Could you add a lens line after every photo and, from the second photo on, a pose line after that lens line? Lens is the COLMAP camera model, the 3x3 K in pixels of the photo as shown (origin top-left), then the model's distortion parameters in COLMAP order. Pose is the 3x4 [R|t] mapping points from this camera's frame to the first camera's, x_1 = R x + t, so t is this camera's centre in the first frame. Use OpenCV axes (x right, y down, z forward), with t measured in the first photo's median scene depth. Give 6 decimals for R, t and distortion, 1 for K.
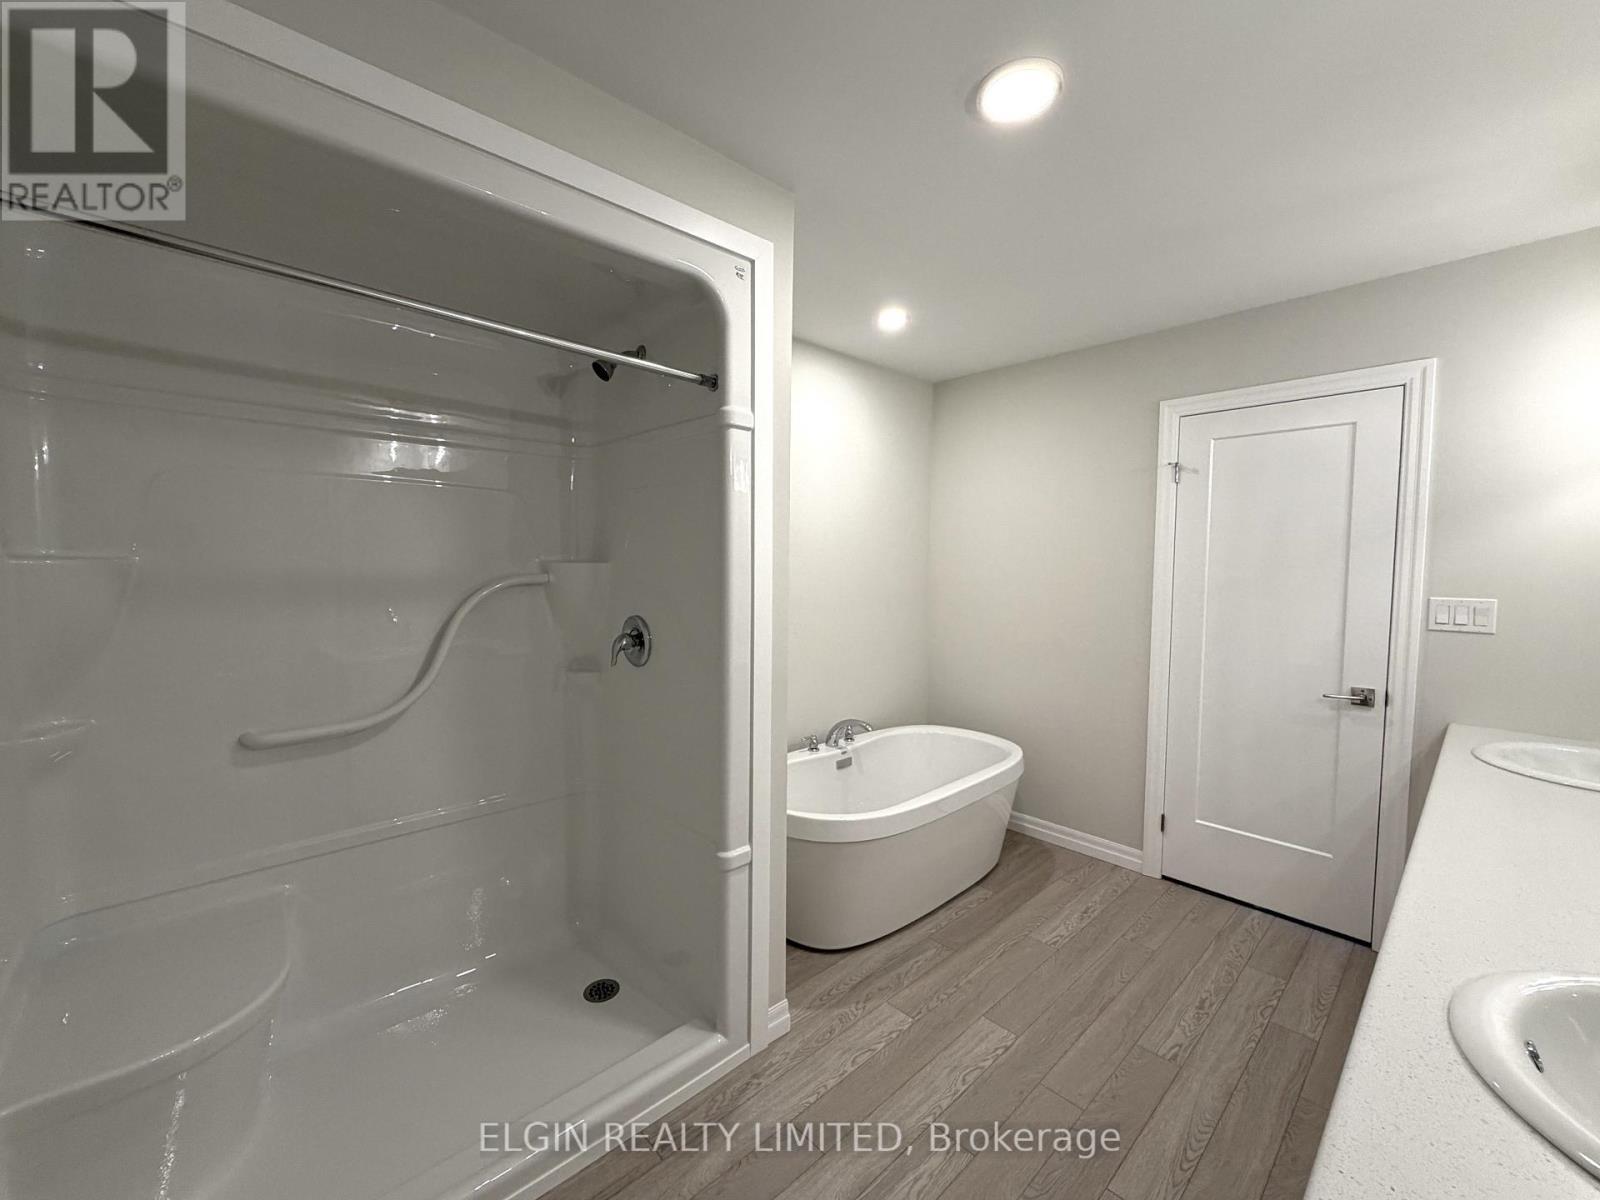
lens RADIAL K [[650.1, 0, 789.0], [0, 650.1, 598.7], [0, 0, 1]] dist [0.000122, -0.000330]
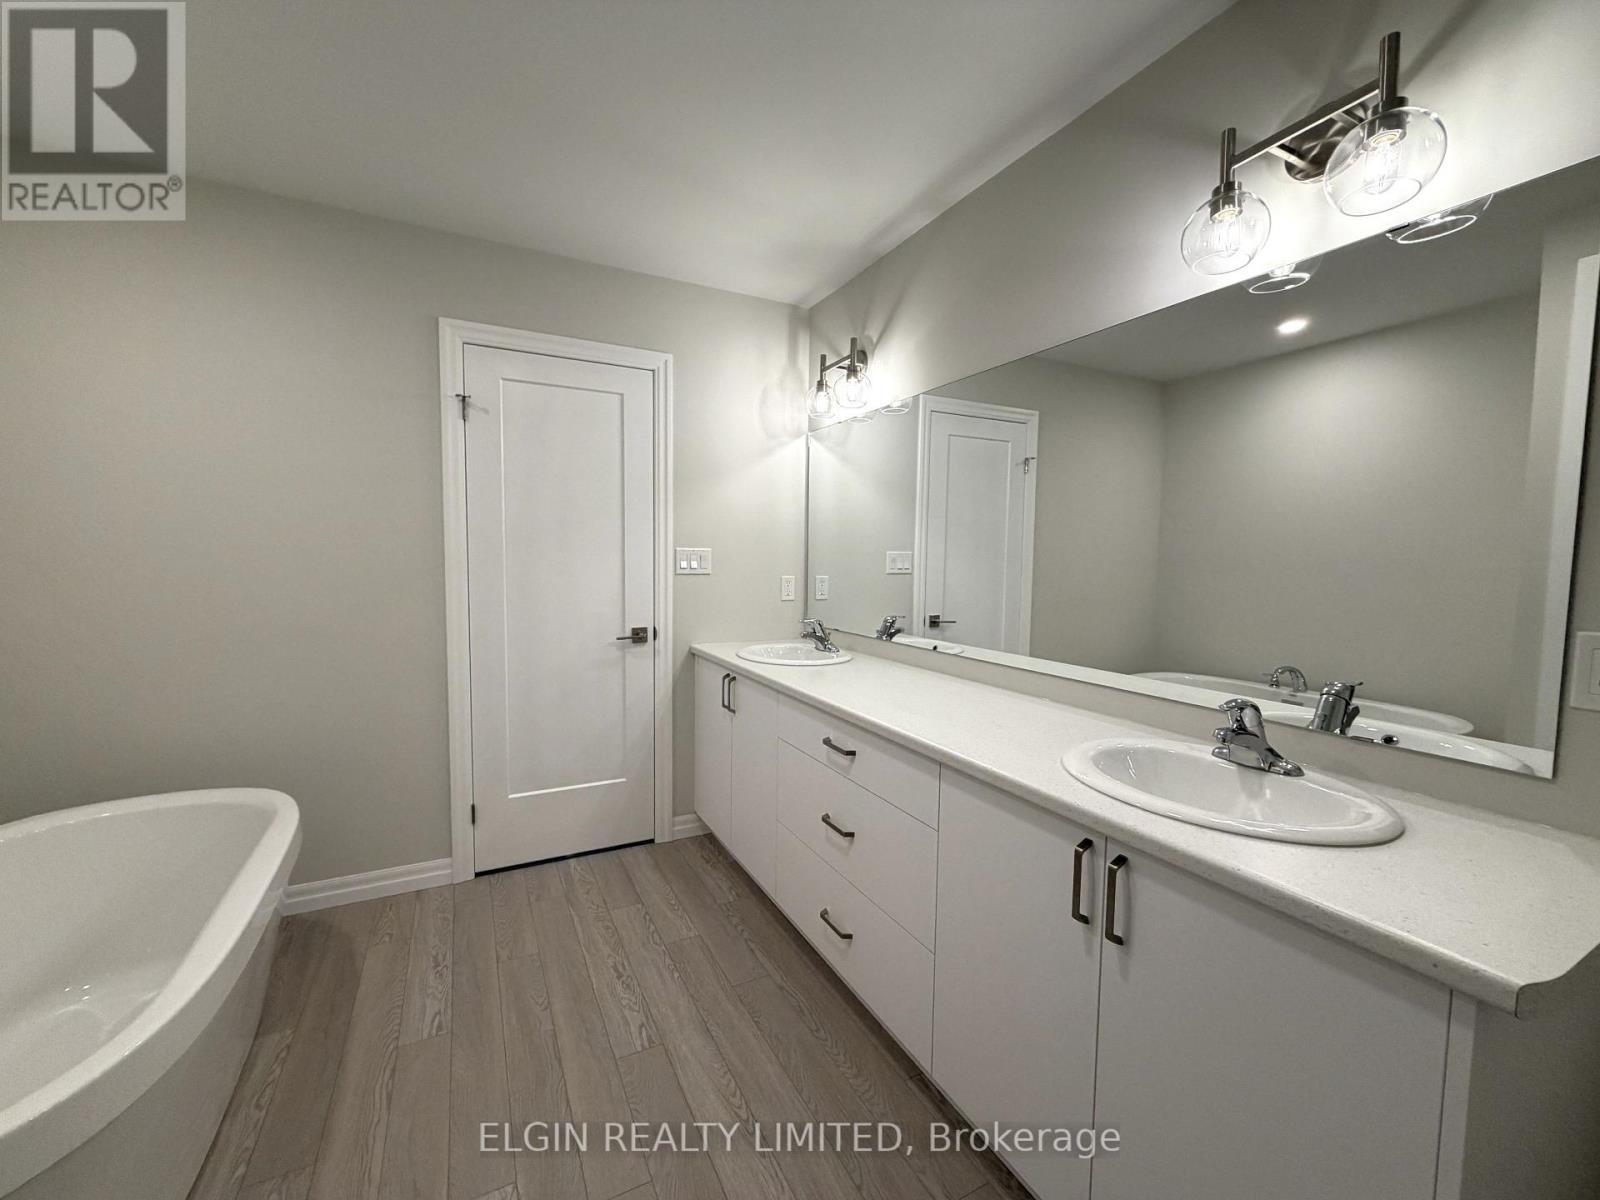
lens RADIAL K [[634.9, 0, 795.1], [0, 634.9, 600.2], [0, 0, 1]] dist [-0.000552, -0.000237]
pose [[0.266967, -0.069100, 0.961225, -0.124100], [0.046217, 0.997196, 0.058850, 0.033529], [-0.962597, 0.028714, 0.269412, 0.403217]]
